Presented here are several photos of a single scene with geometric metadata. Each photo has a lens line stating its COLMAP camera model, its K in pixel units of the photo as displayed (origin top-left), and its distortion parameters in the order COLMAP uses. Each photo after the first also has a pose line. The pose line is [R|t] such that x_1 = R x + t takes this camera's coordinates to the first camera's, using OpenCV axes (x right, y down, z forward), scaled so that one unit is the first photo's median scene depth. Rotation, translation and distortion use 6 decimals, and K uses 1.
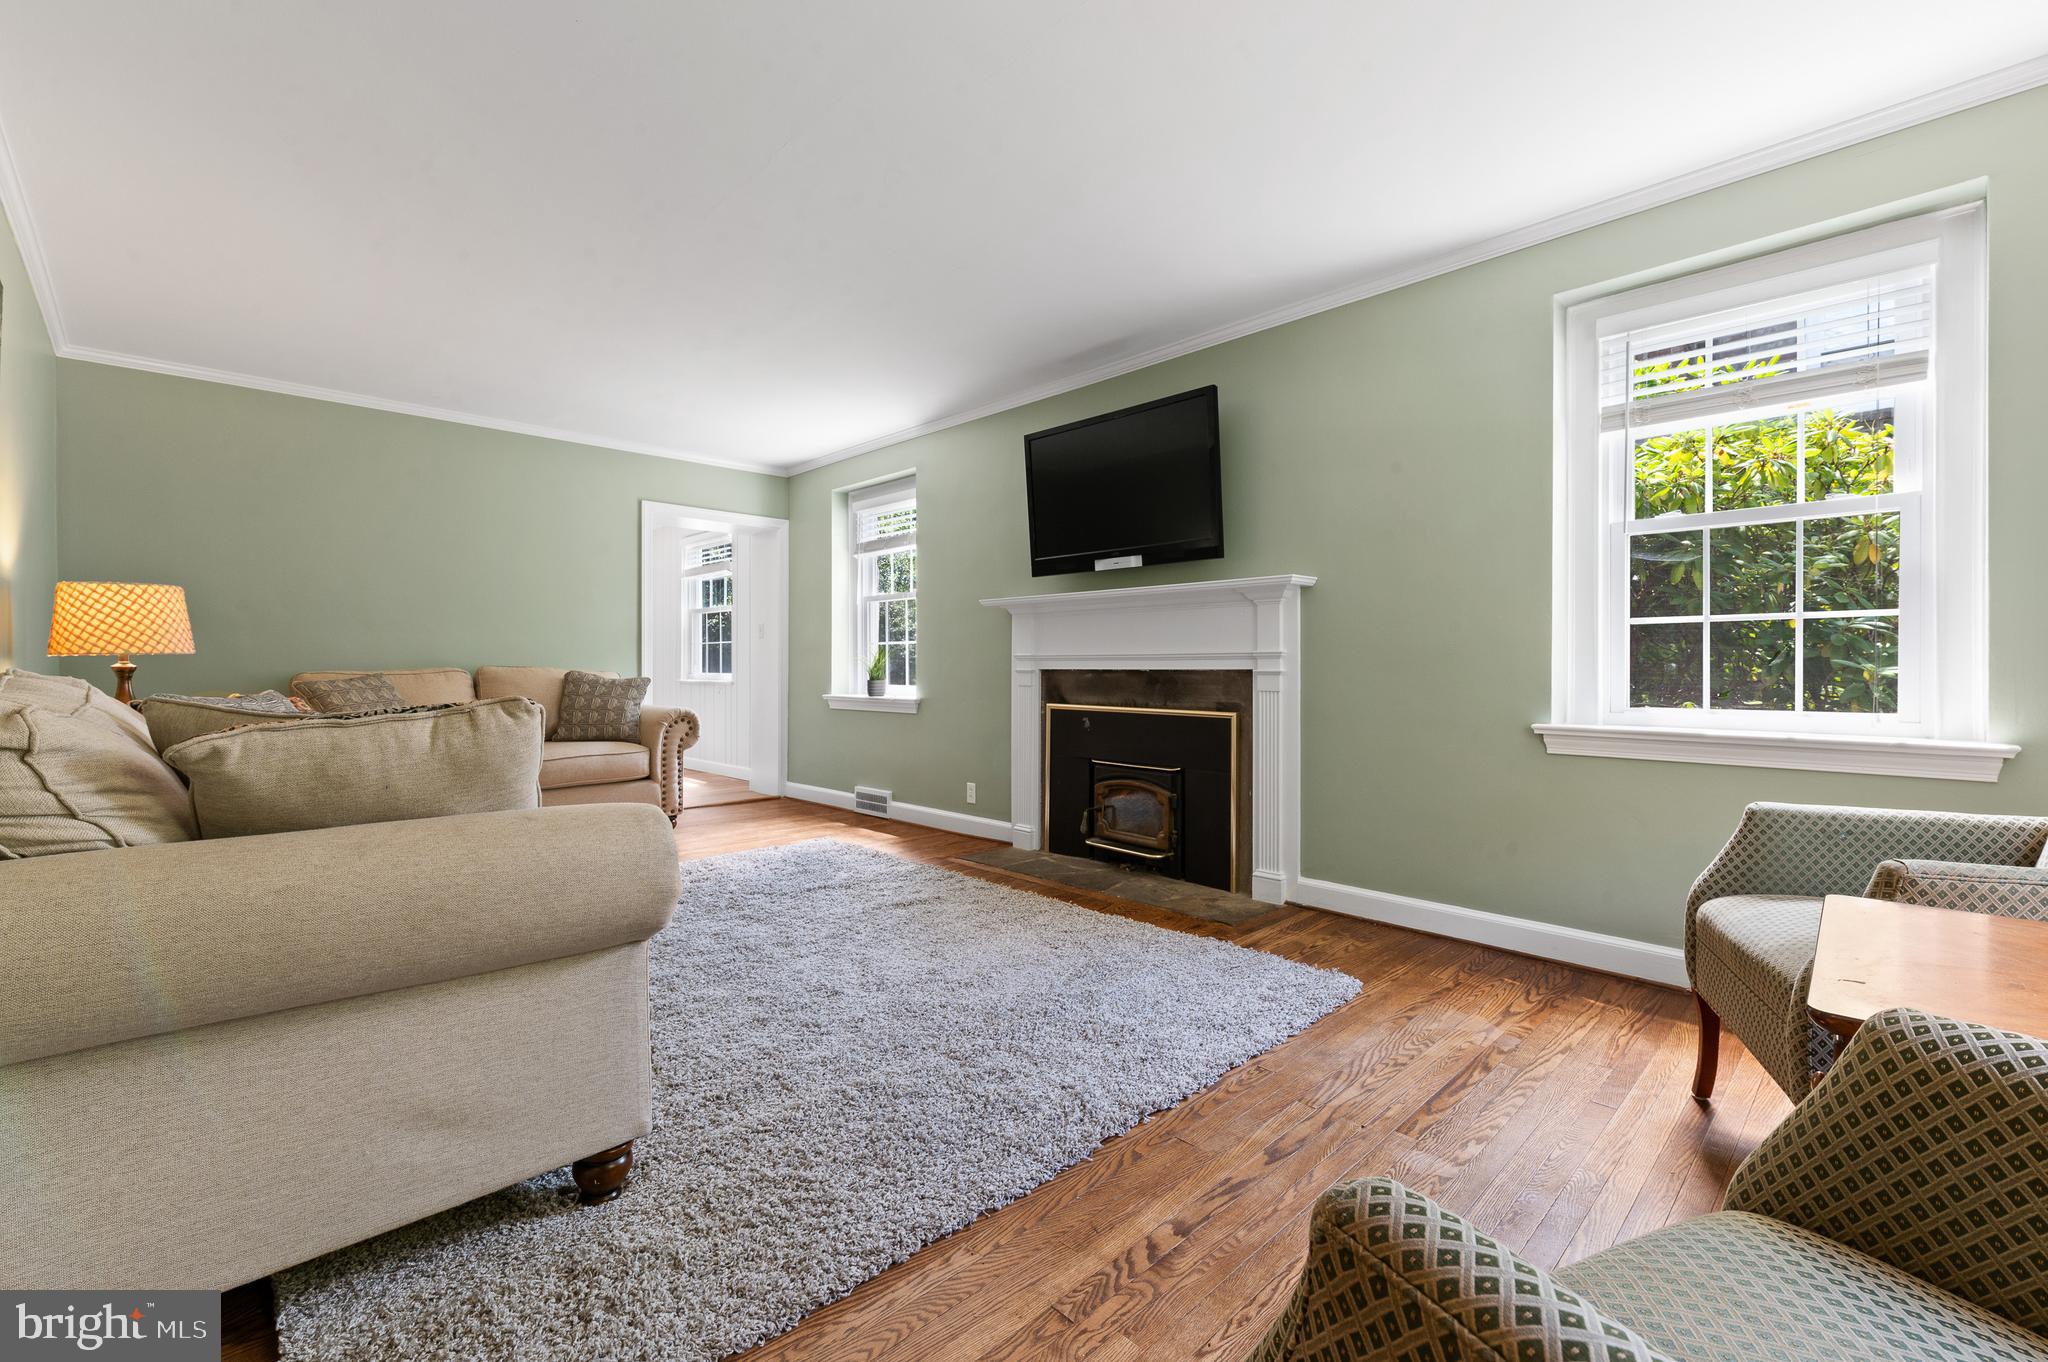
lens RADIAL K [[891.2, 0, 1026.2], [0, 891.2, 688.0], [0, 0, 1]] dist [0.003226, 0.000048]
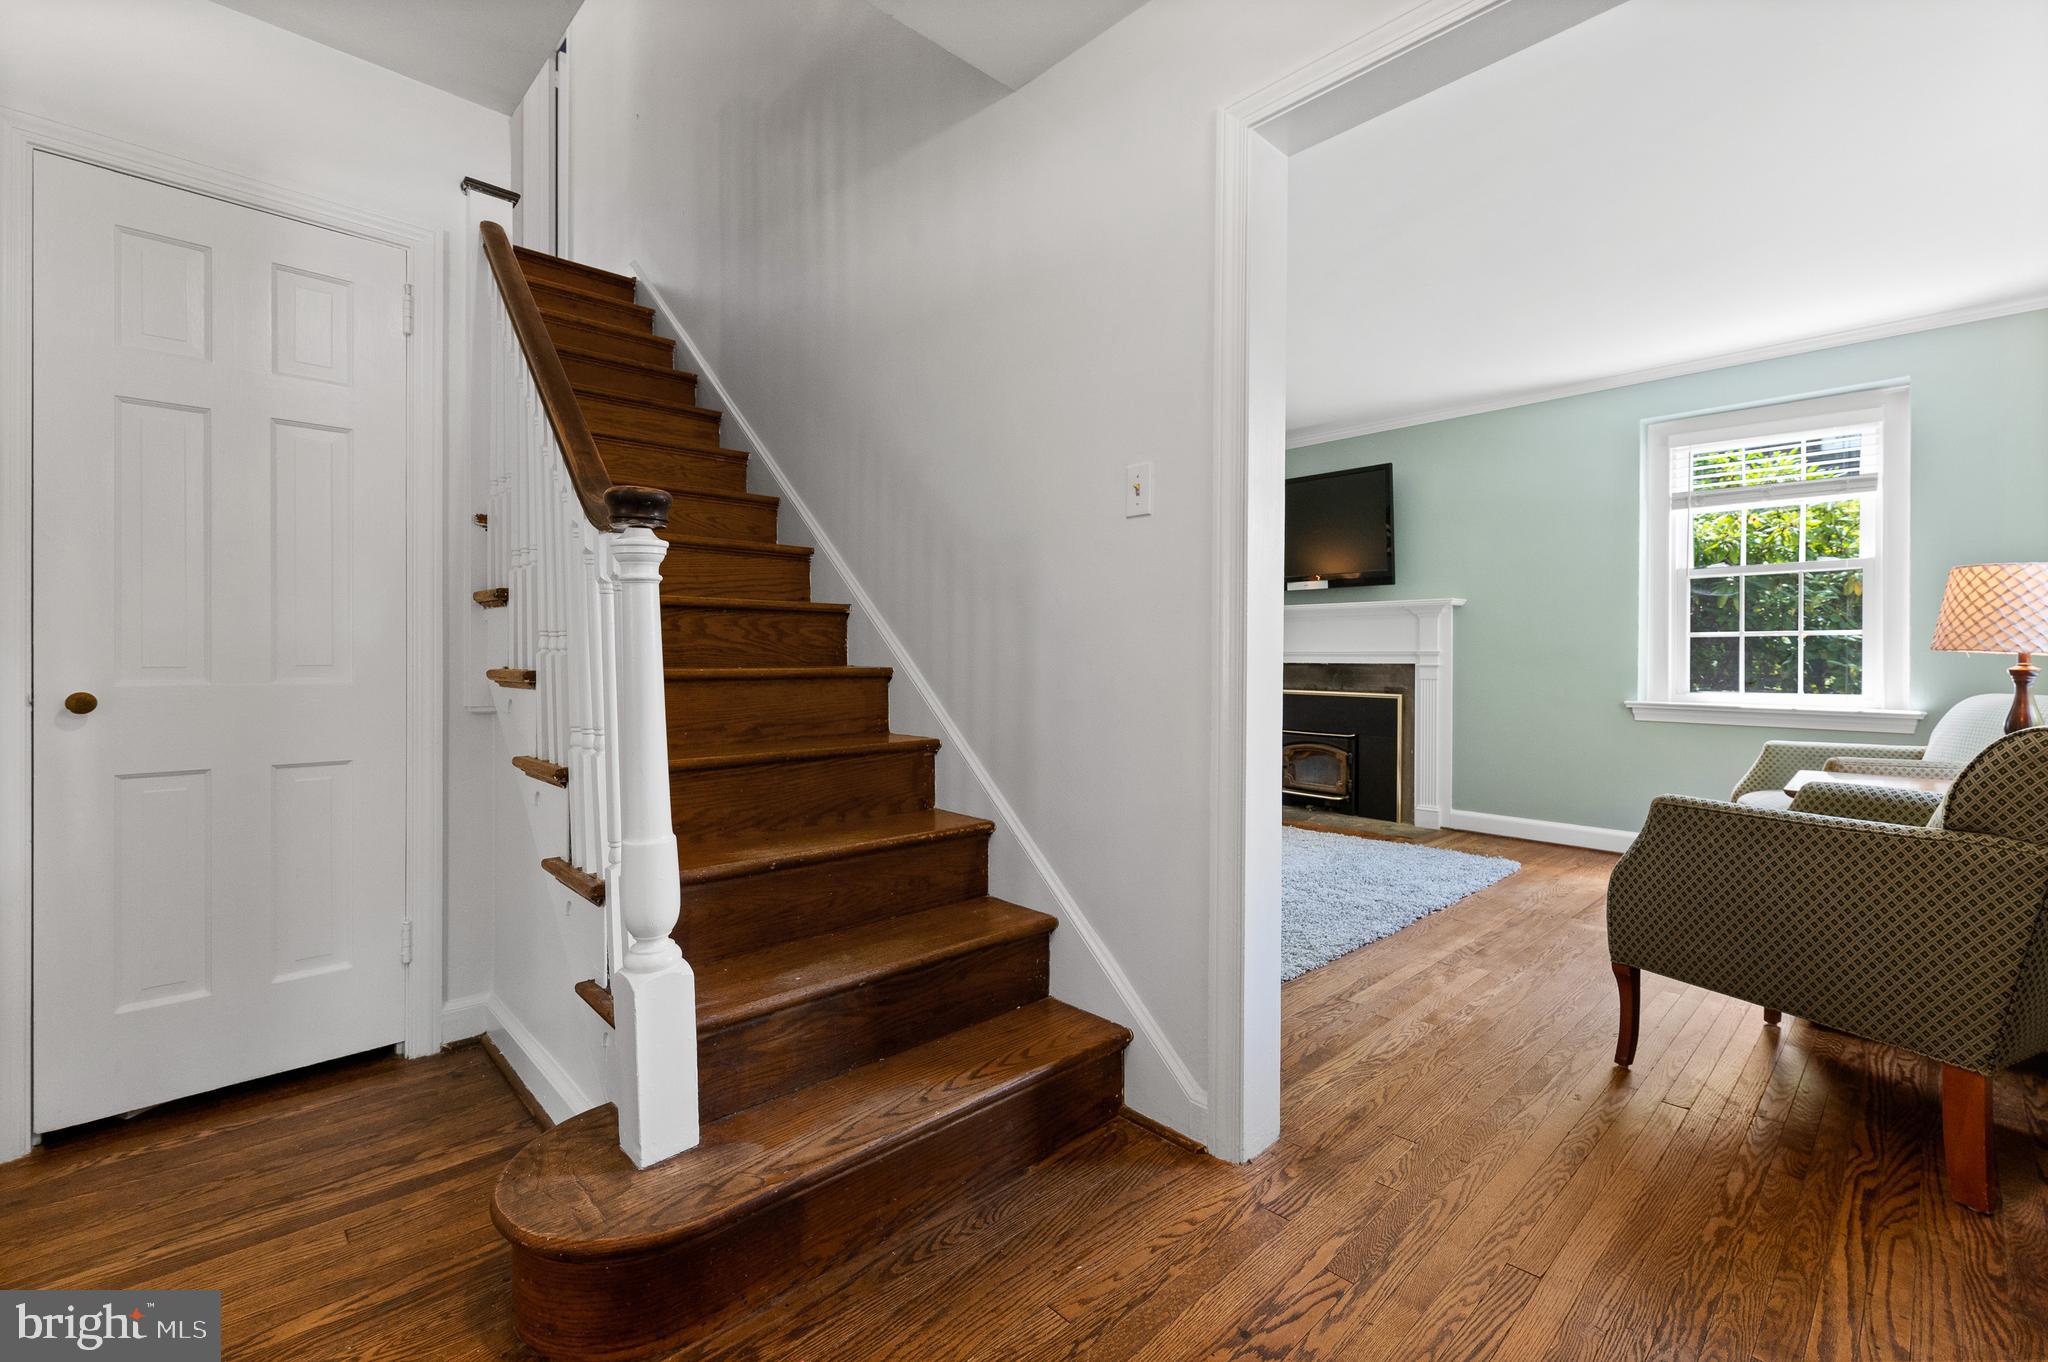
lens RADIAL K [[891.2, 0, 1035.0], [0, 891.2, 665.8], [0, 0, 1]] dist [0.003226, 0.000048]
pose [[0.999832, 0.006399, -0.017168, -0.385960], [-0.006590, 0.999917, -0.011079, 0.002271], [0.017096, 0.011190, 0.999791, -0.502145]]
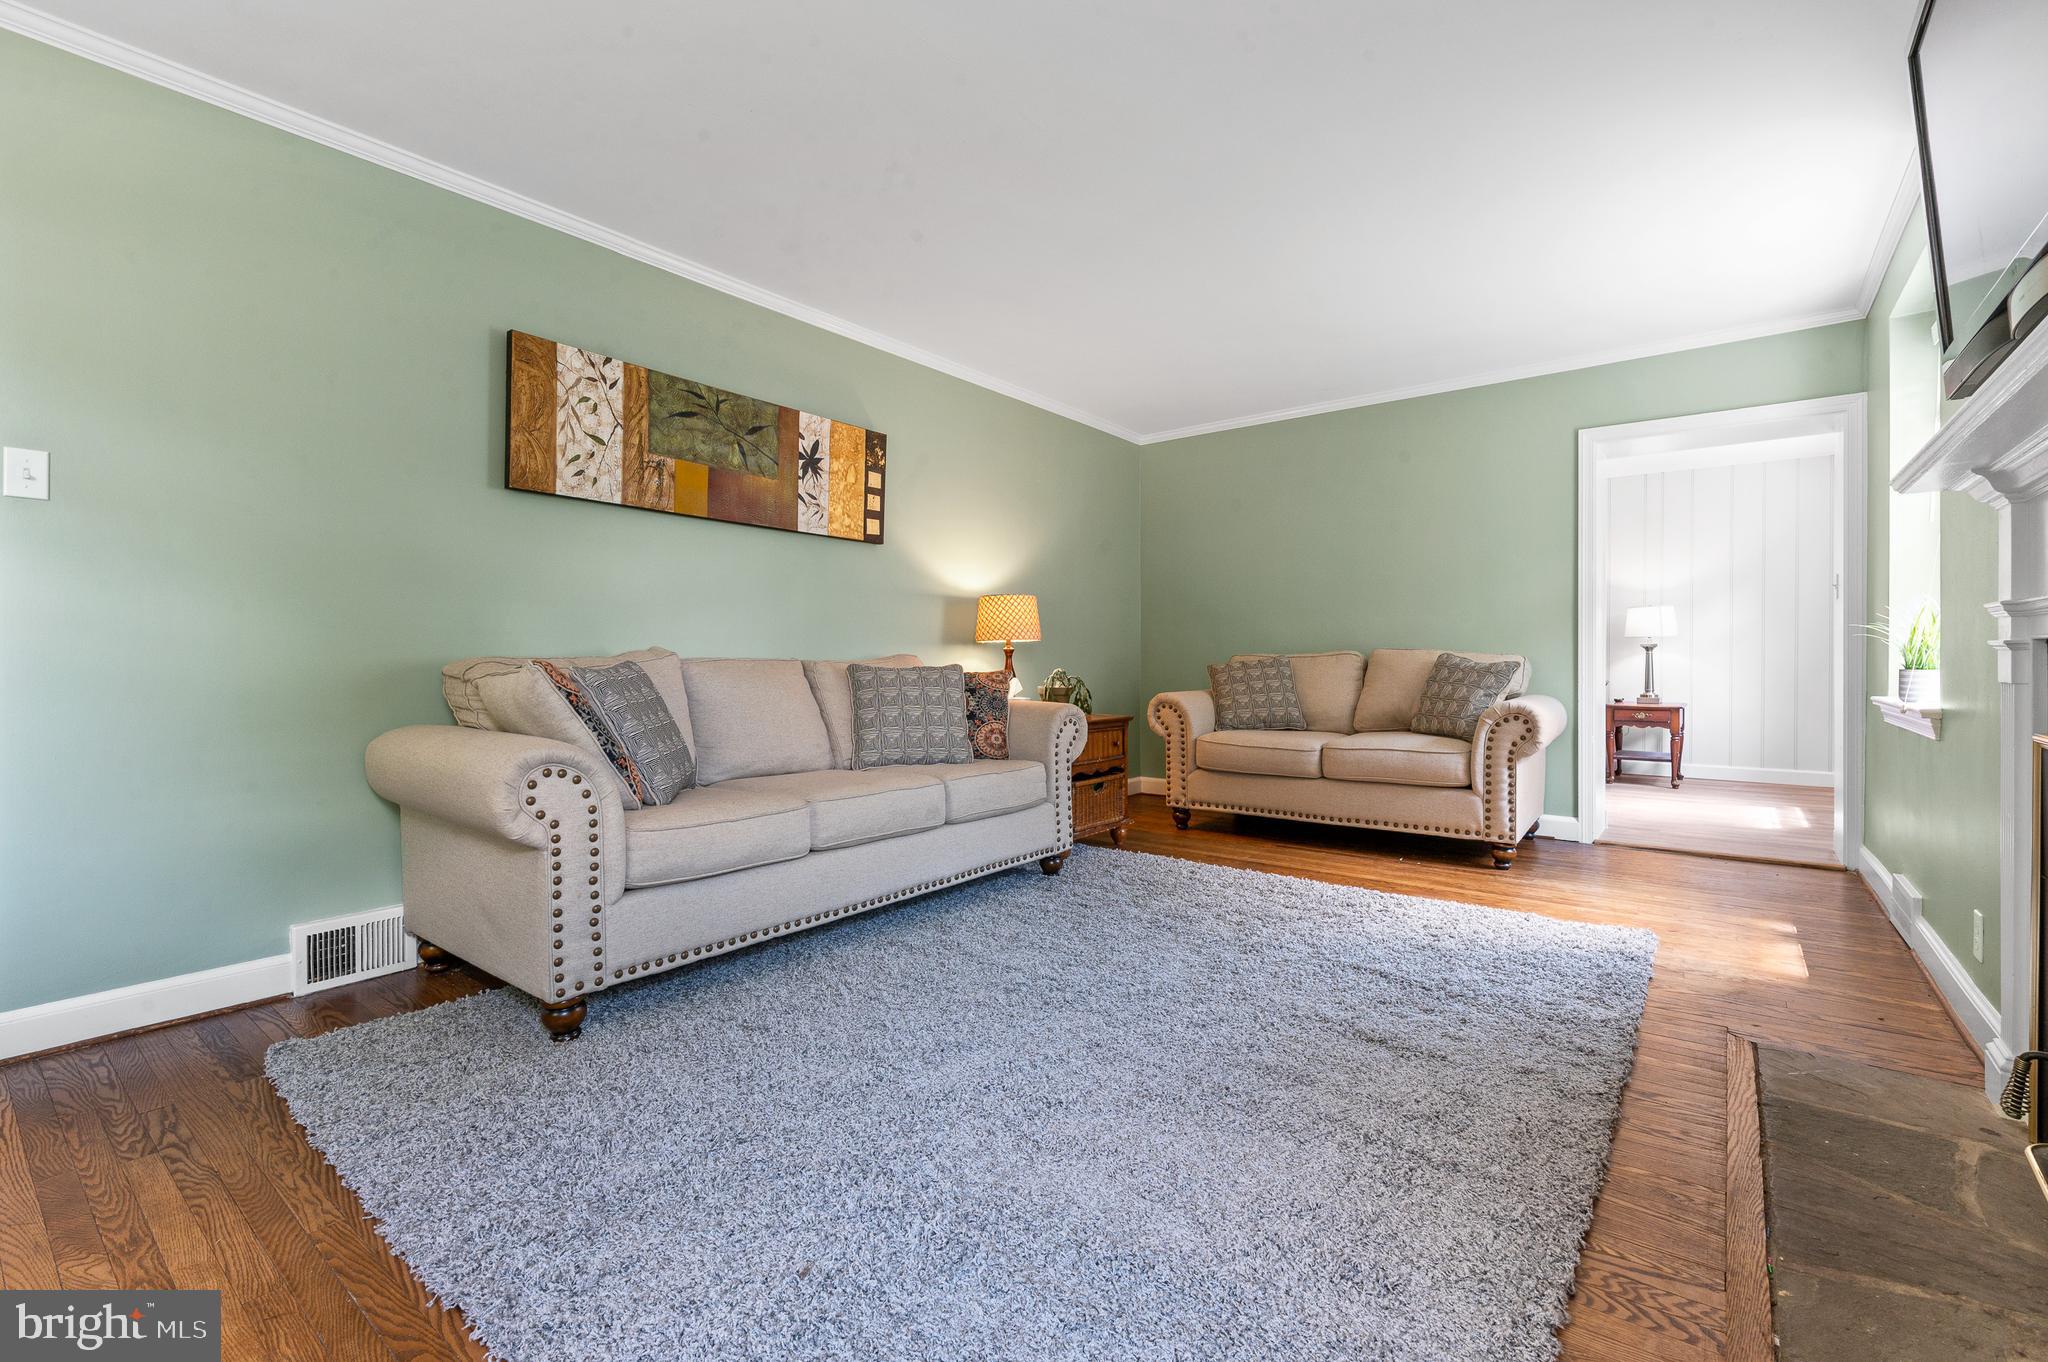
lens RADIAL K [[891.2, 0, 1030.3], [0, 891.2, 665.0], [0, 0, 1]] dist [0.003226, 0.000048]
pose [[0.125489, 0.008144, -0.992062, 0.318586], [-0.020684, 0.999770, 0.005591, -0.004489], [0.991879, 0.019818, 0.125629, 0.524381]]
